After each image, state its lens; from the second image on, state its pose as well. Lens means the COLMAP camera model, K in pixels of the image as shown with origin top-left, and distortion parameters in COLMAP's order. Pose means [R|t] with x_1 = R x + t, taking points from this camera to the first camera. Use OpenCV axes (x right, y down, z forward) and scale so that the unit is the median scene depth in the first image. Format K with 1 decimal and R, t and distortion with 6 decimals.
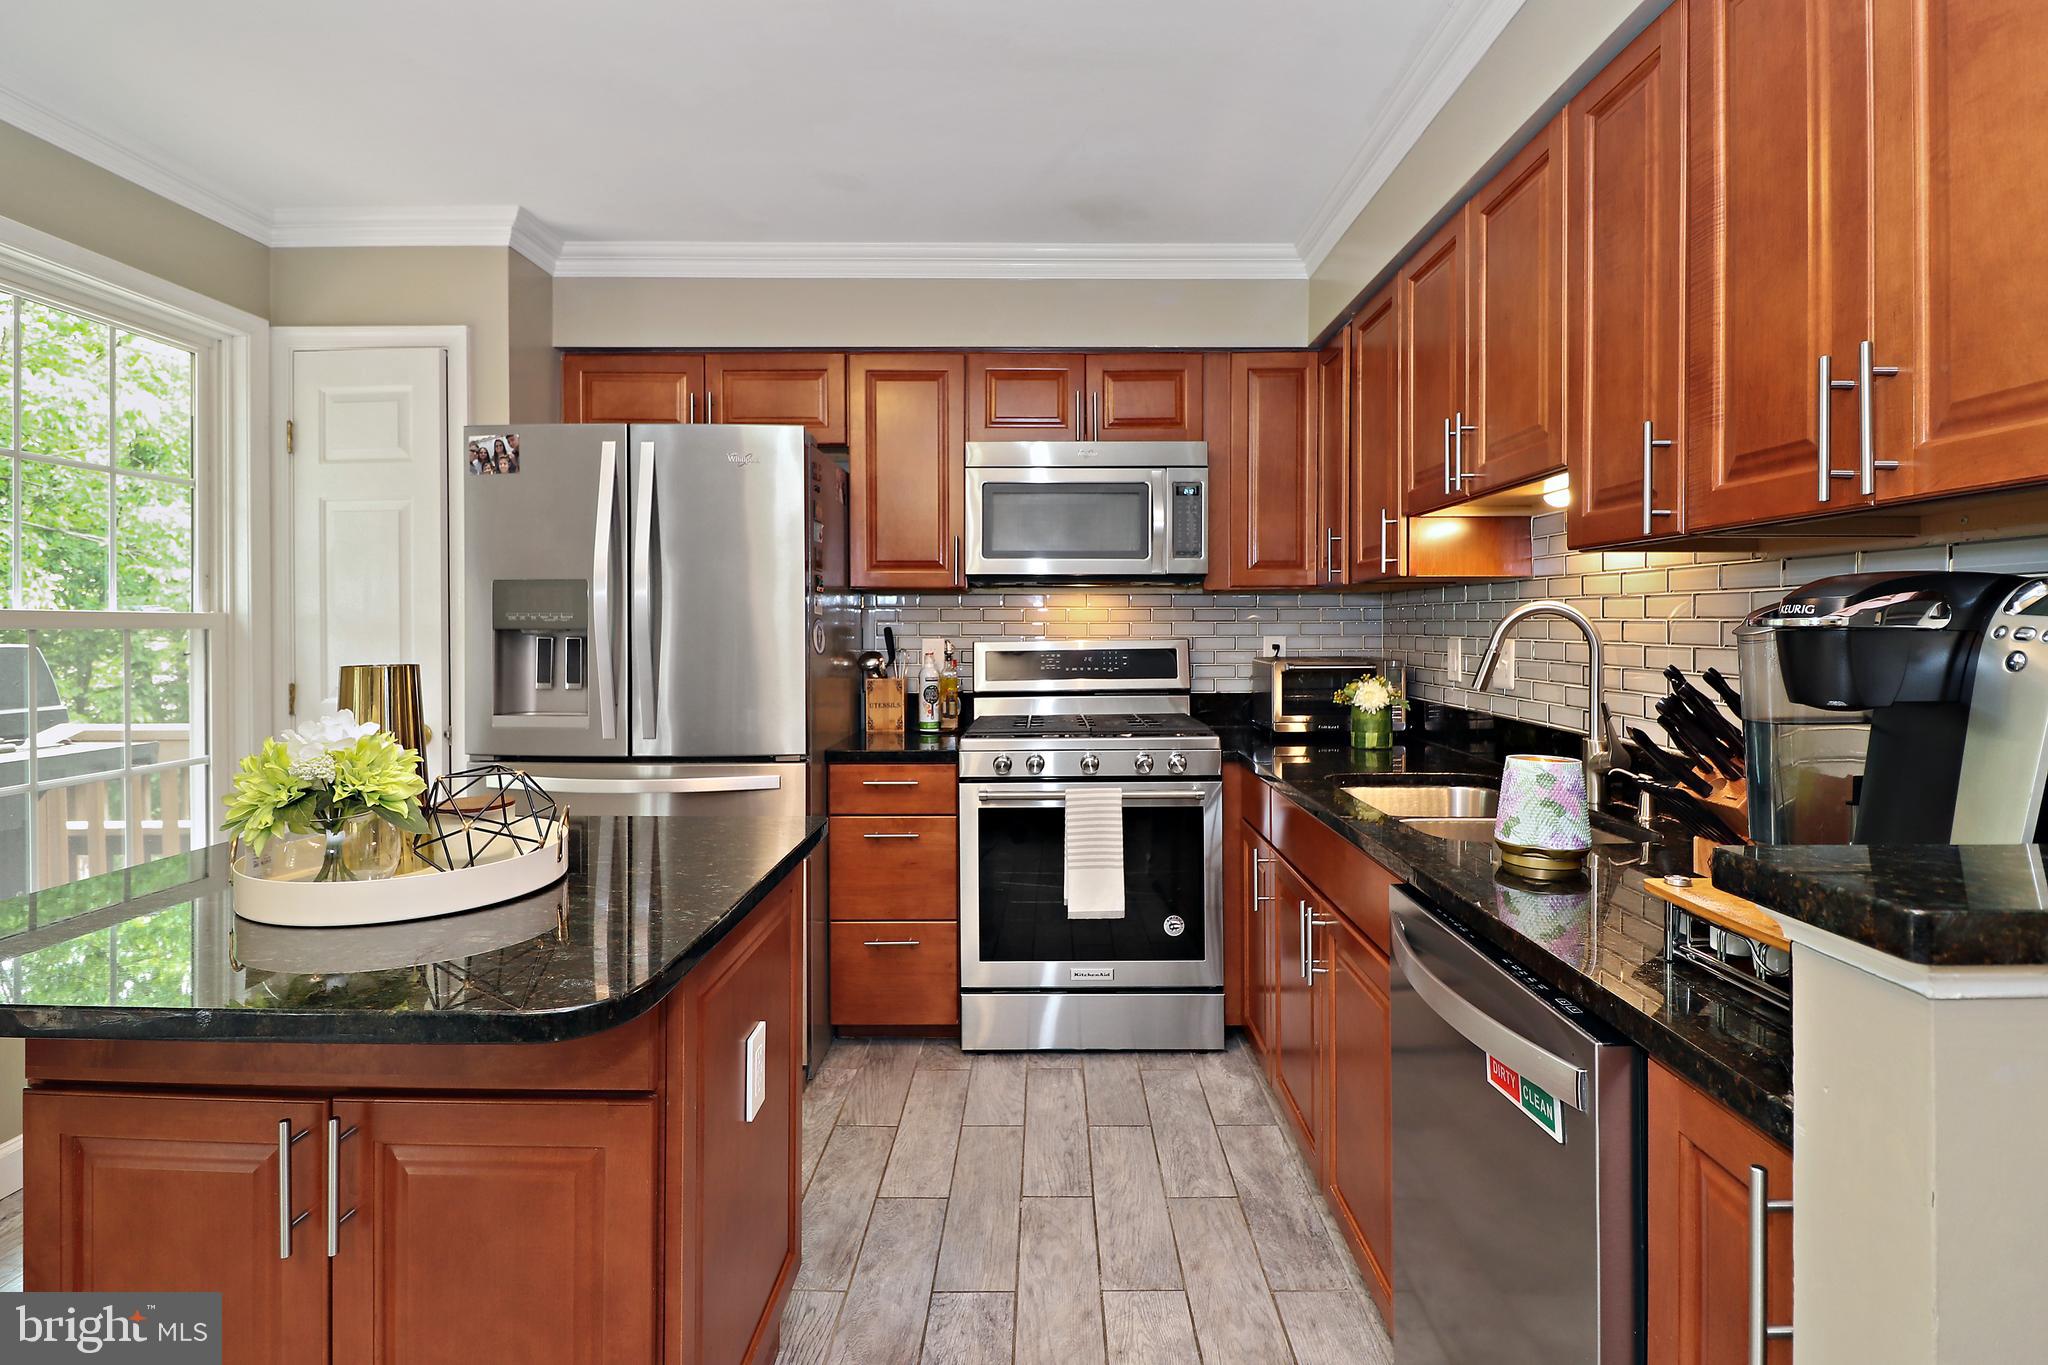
lens RADIAL K [[1001.1, 0, 1020.3], [0, 1001.1, 639.1], [0, 0, 1]] dist [-0.005545, -0.001613]
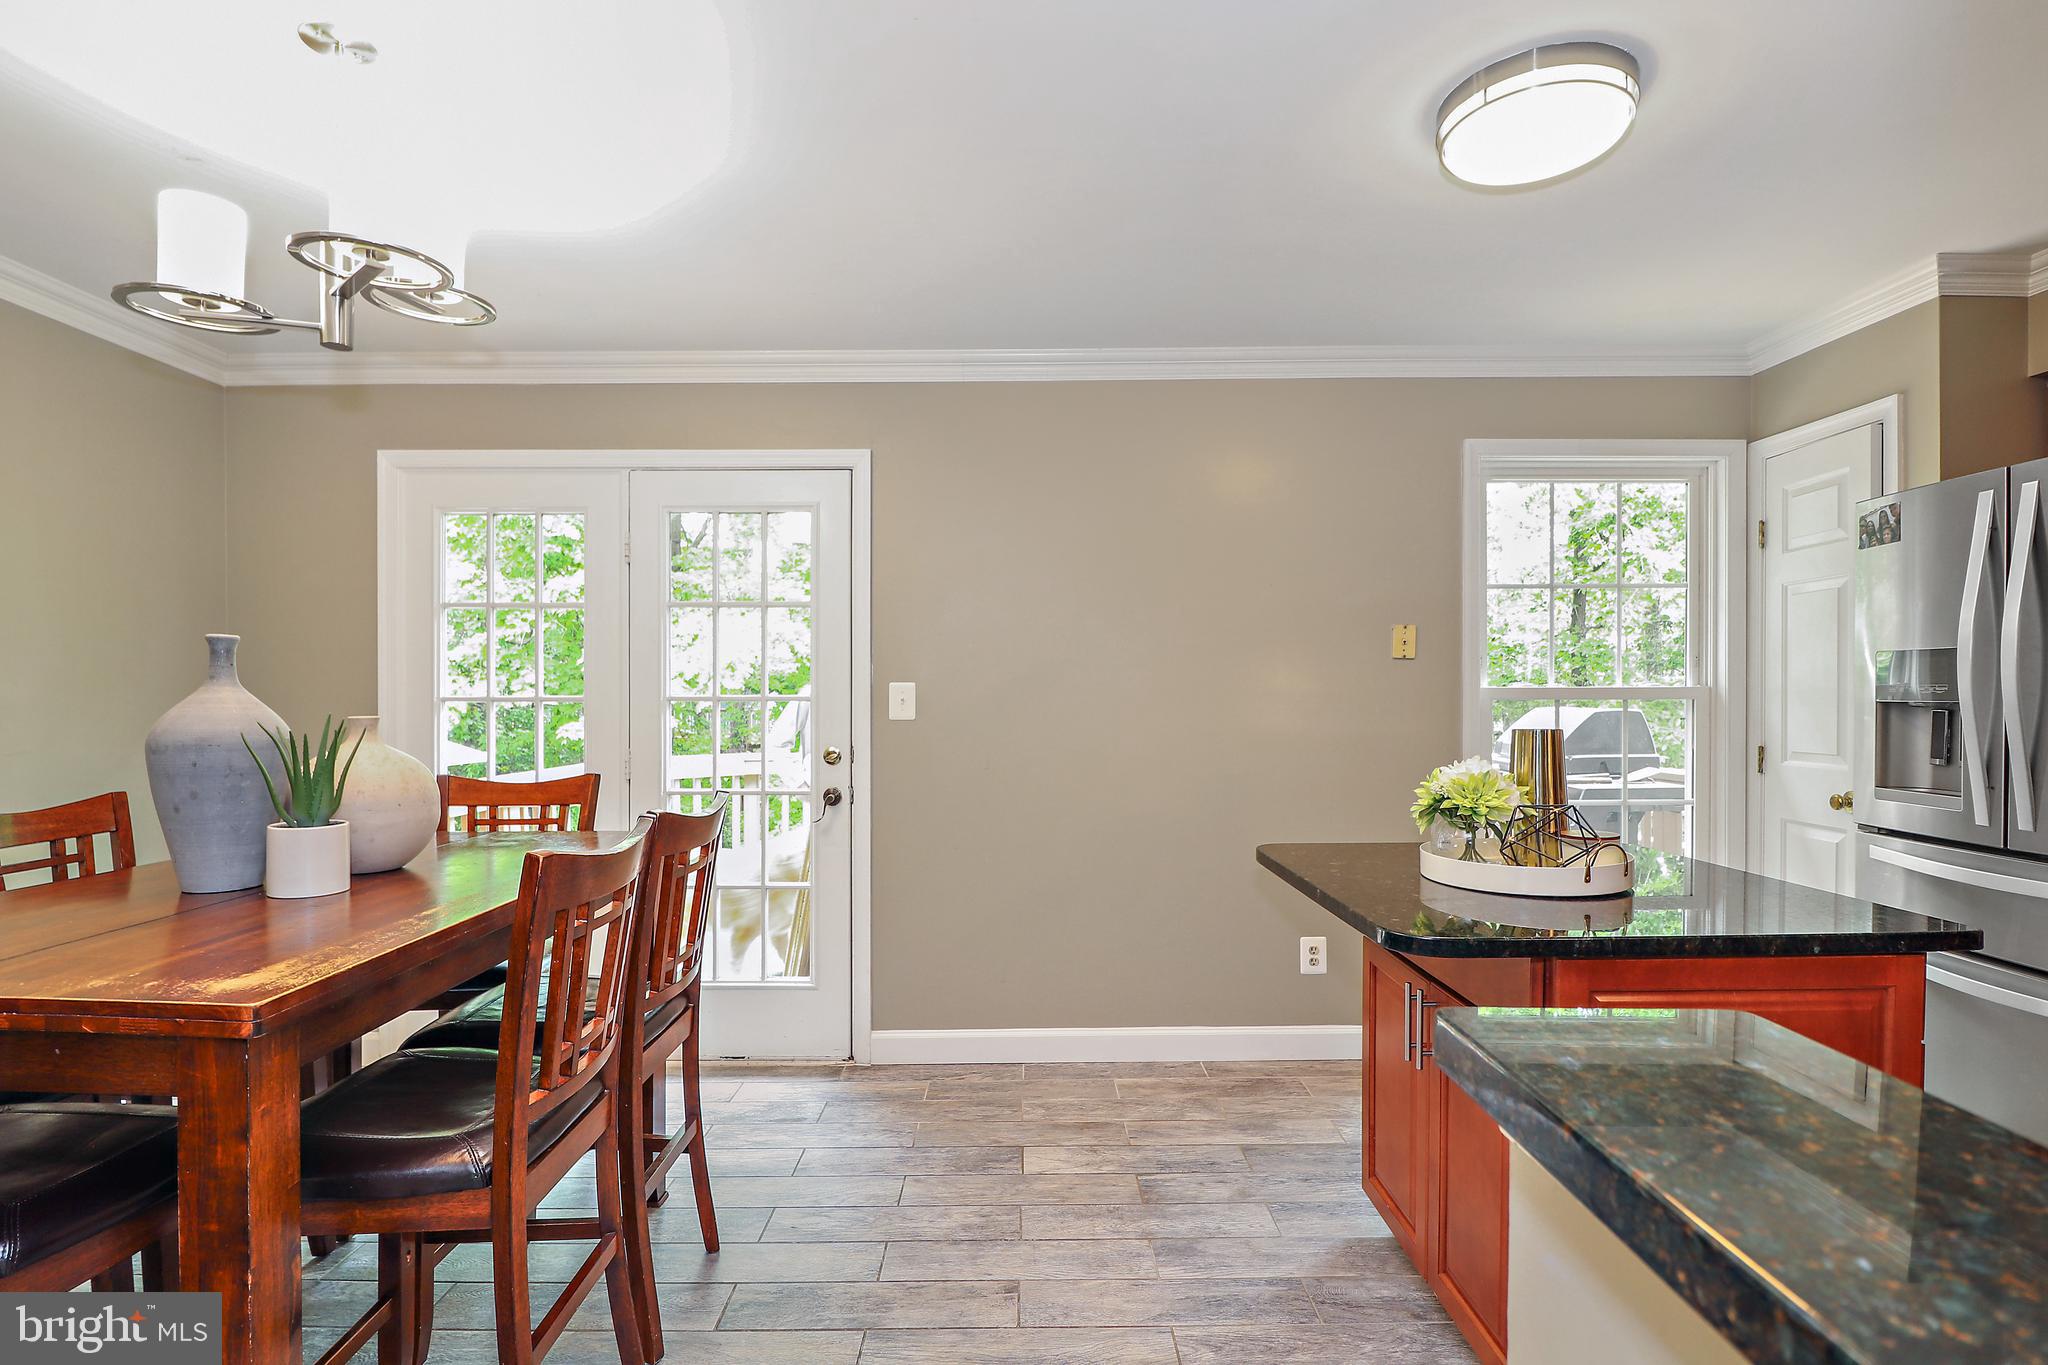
lens RADIAL K [[989.1, 0, 1027.6], [0, 989.1, 710.3], [0, 0, 1]] dist [-0.002781, -0.000349]
pose [[0.021445, 0.015503, -0.999650, 0.408522], [-0.006021, 0.999864, 0.015377, -0.009830], [0.999752, 0.005689, 0.021535, 0.118474]]
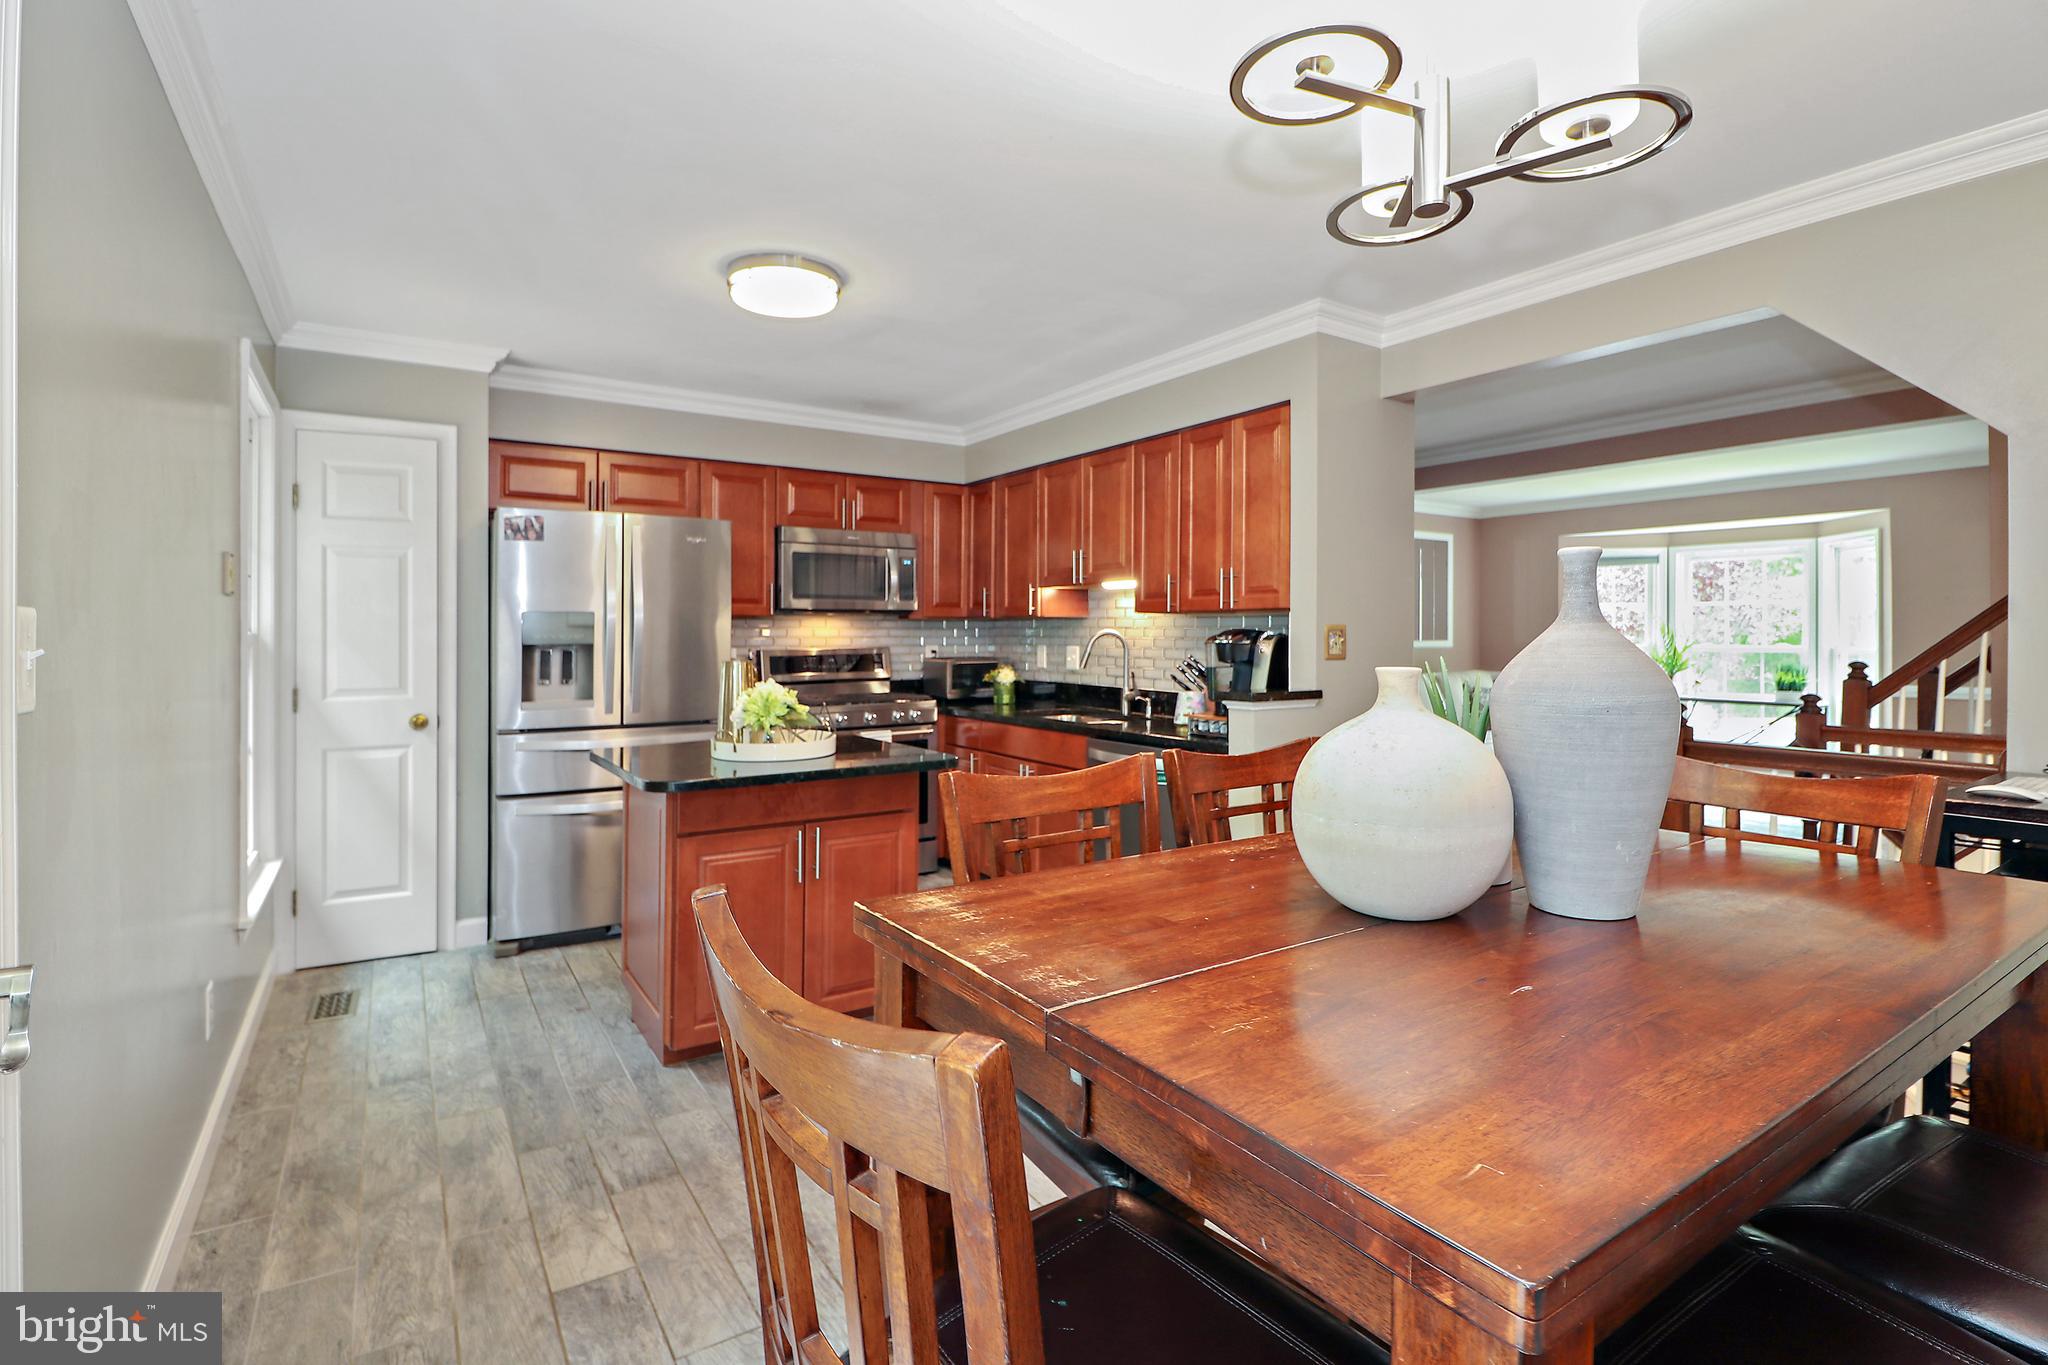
lens RADIAL K [[989.1, 0, 1027.6], [0, 989.1, 710.3], [0, 0, 1]] dist [-0.002781, -0.000349]
pose [[0.829479, -0.043853, 0.556814, -0.677643], [0.007735, 0.997719, 0.067055, -0.004845], [-0.558484, -0.051314, 0.827926, -0.604315]]
